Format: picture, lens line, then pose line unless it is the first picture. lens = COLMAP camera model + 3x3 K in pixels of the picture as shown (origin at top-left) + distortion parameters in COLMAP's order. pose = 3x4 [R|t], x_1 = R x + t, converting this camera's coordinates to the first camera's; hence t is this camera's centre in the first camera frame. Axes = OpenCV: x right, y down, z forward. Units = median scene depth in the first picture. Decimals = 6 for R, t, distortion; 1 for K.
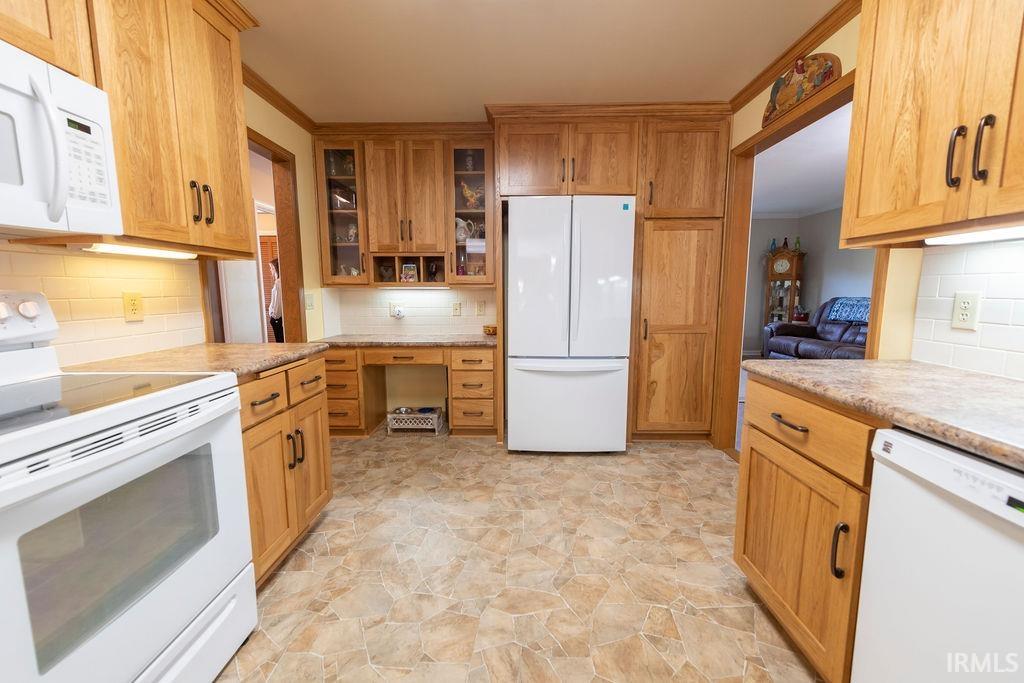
lens RADIAL K [[419.6, 0, 510.7], [0, 419.6, 342.9], [0, 0, 1]] dist [0.012226, -0.000168]
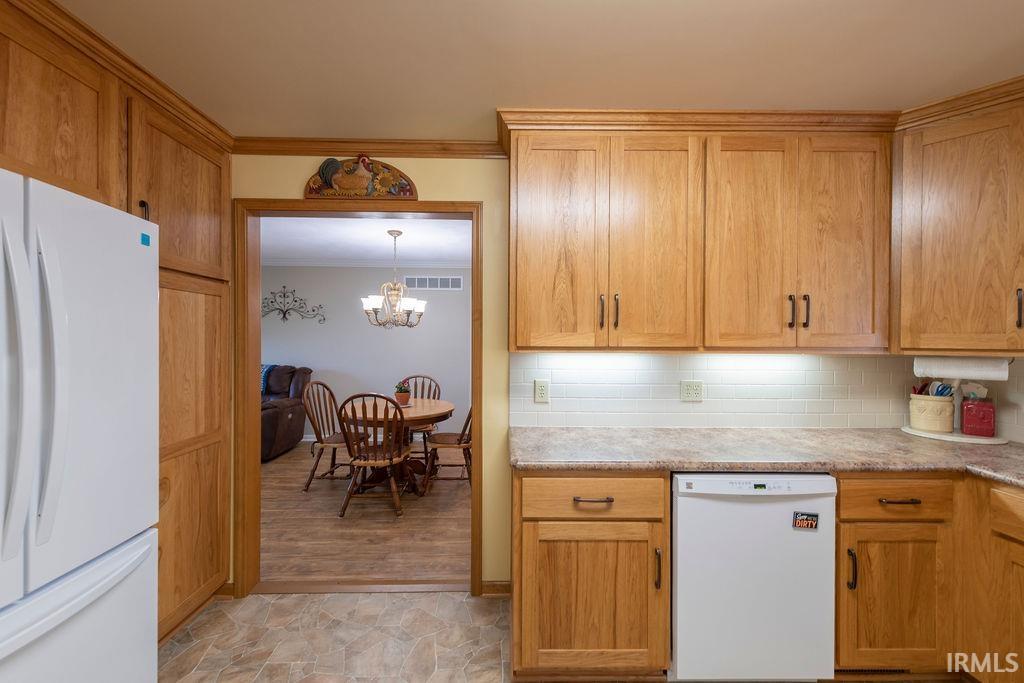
lens RADIAL K [[400.7, 0, 511.8], [0, 400.7, 342.8], [0, 0, 1]] dist [0.017955, -0.005301]
pose [[-0.031637, -0.001188, 0.999499, -0.225132], [0.120425, 0.992710, 0.004992, -0.132953], [-0.992218, 0.120523, -0.031263, 0.534818]]
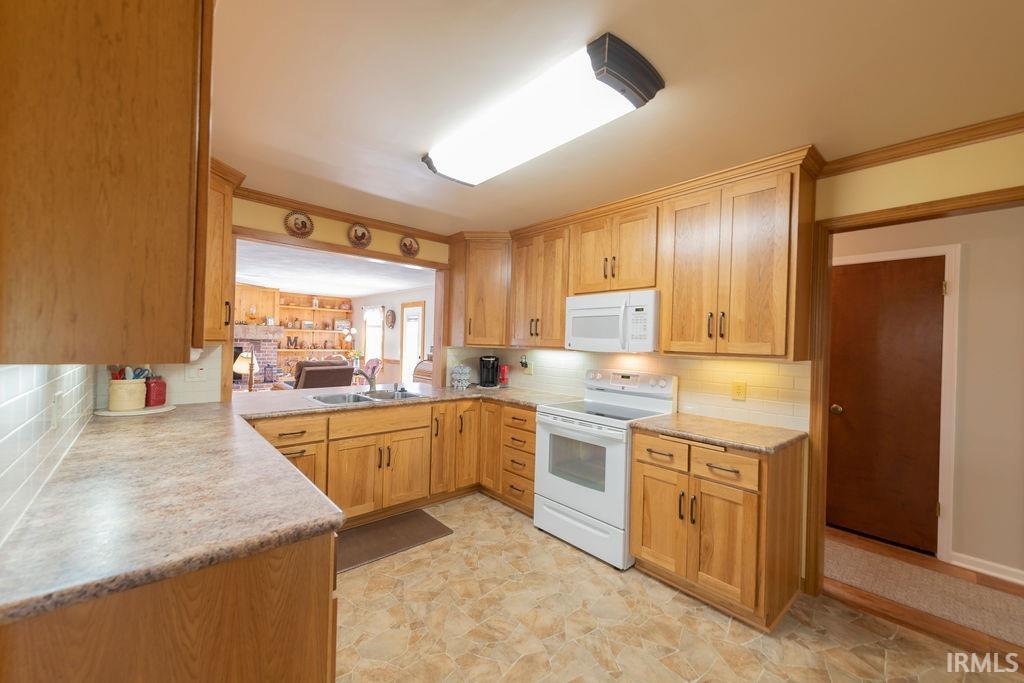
lens RADIAL K [[400.7, 0, 511.8], [0, 400.7, 342.8], [0, 0, 1]] dist [0.017955, -0.005301]
pose [[-0.735812, -0.017469, -0.676961, 0.426756], [-0.110118, 0.989448, 0.094159, -0.178395], [0.668173, 0.143828, -0.729971, 0.869198]]
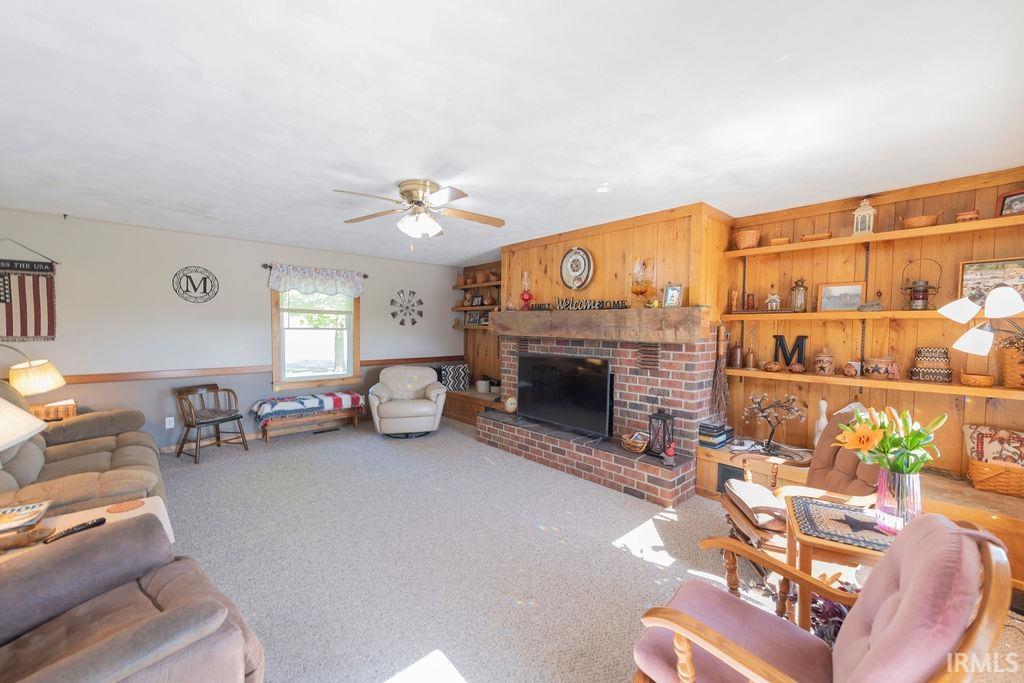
lens RADIAL K [[400.7, 0, 511.8], [0, 400.7, 342.8], [0, 0, 1]] dist [0.017955, -0.005301]
pose [[-0.684630, -0.031482, 0.728210, -0.824176], [0.083793, 0.989044, 0.121538, 0.106136], [-0.724058, 0.144227, -0.674491, -1.484251]]
